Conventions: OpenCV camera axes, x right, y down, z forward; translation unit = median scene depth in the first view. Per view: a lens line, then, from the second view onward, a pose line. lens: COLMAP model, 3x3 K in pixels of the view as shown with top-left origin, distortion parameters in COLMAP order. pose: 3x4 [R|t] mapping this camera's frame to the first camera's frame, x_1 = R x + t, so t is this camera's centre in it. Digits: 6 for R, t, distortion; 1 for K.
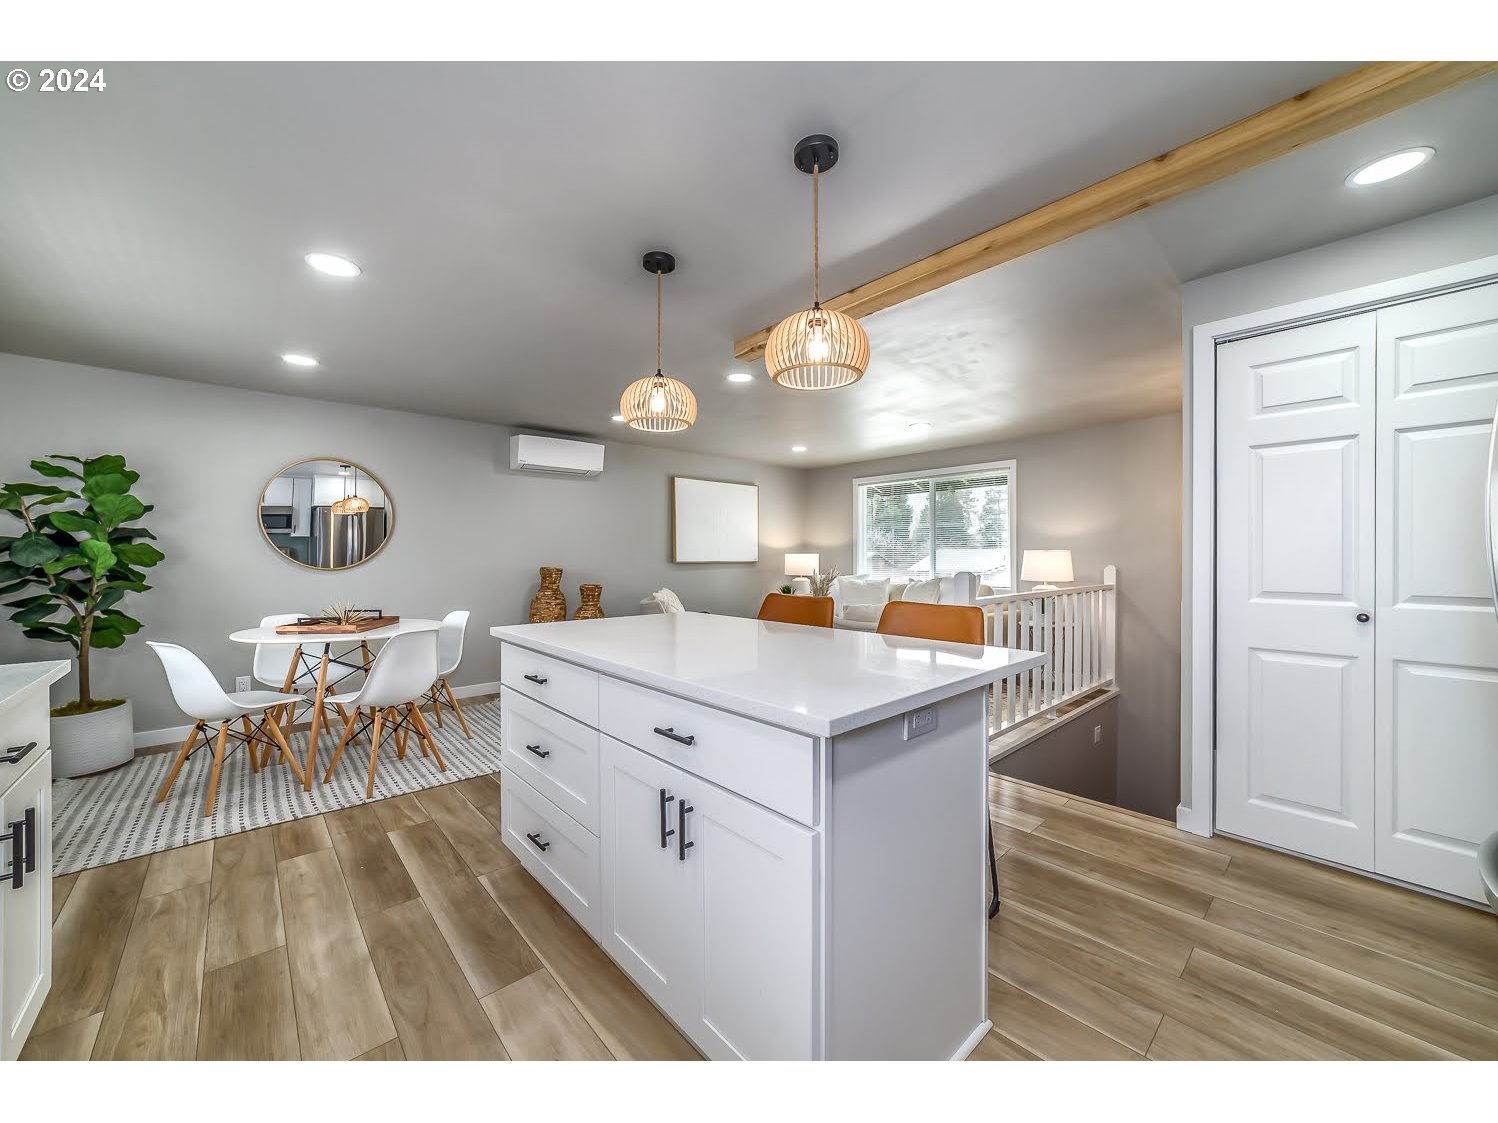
lens RADIAL K [[568.4, 0, 749.5], [0, 568.4, 564.6], [0, 0, 1]] dist [-0.014336, 0.002796]
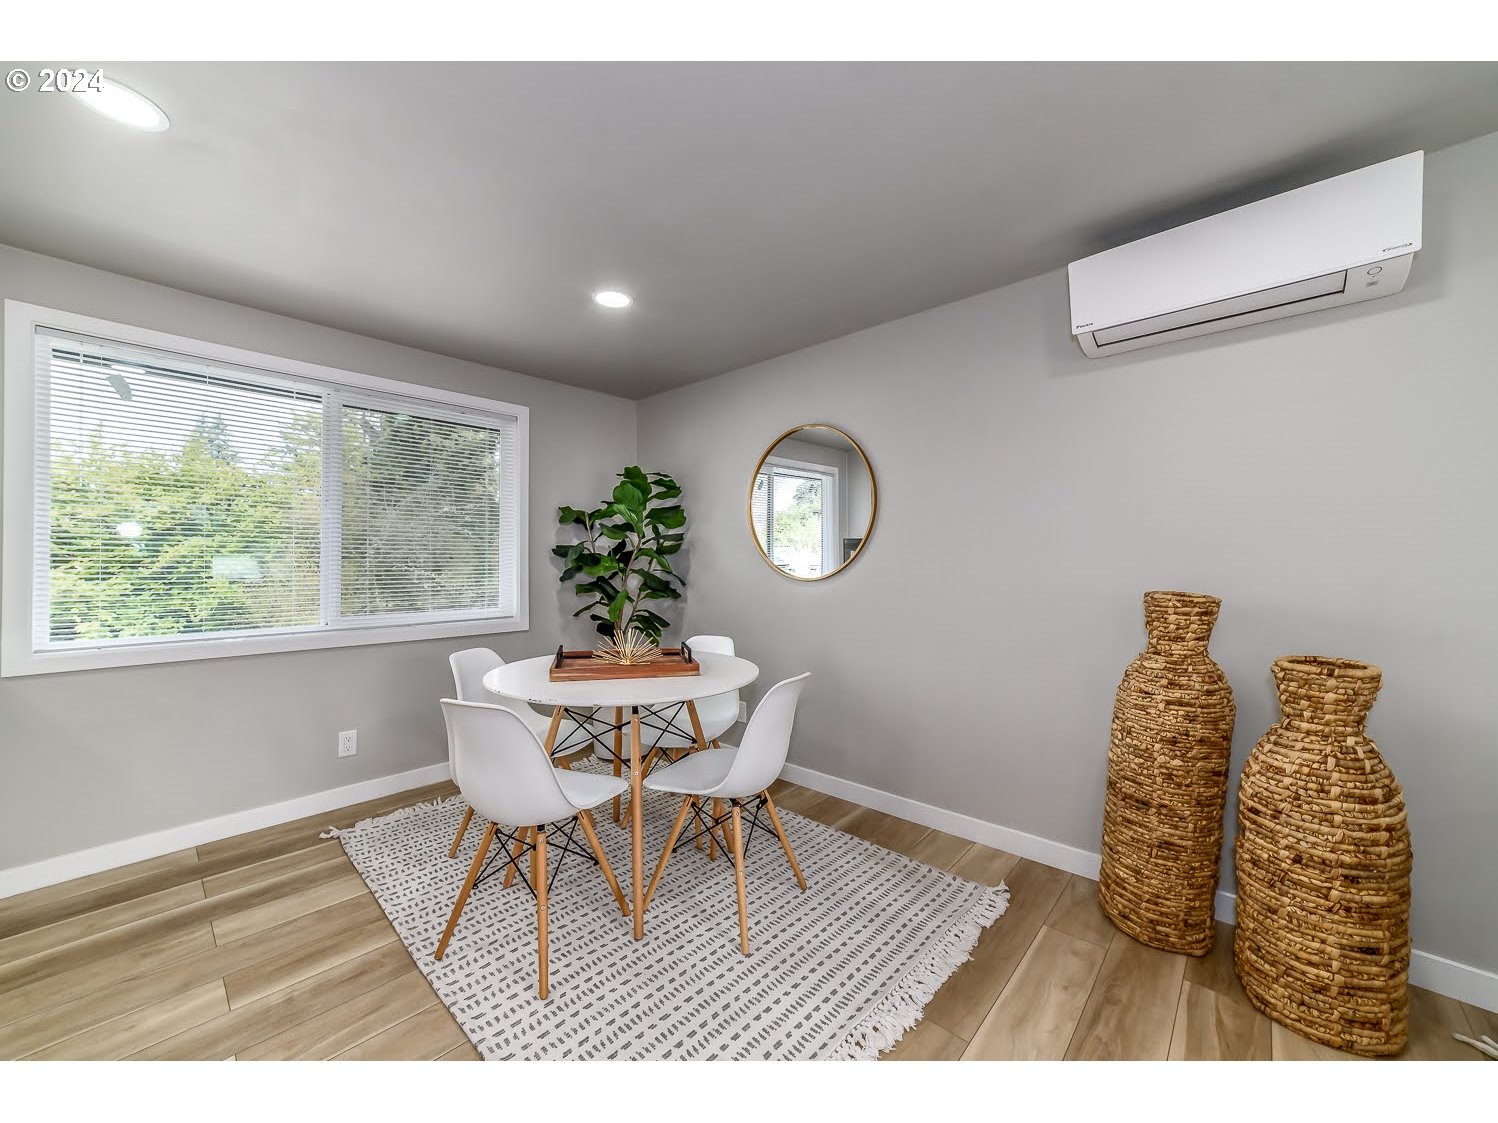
lens RADIAL K [[568.4, 0, 749.7], [0, 568.4, 558.0], [0, 0, 1]] dist [-0.014336, 0.002796]
pose [[0.095383, -0.005636, -0.995425, -0.050018], [-0.017858, 0.999813, -0.007372, -0.017420], [0.995280, 0.018479, 0.095264, 1.474635]]
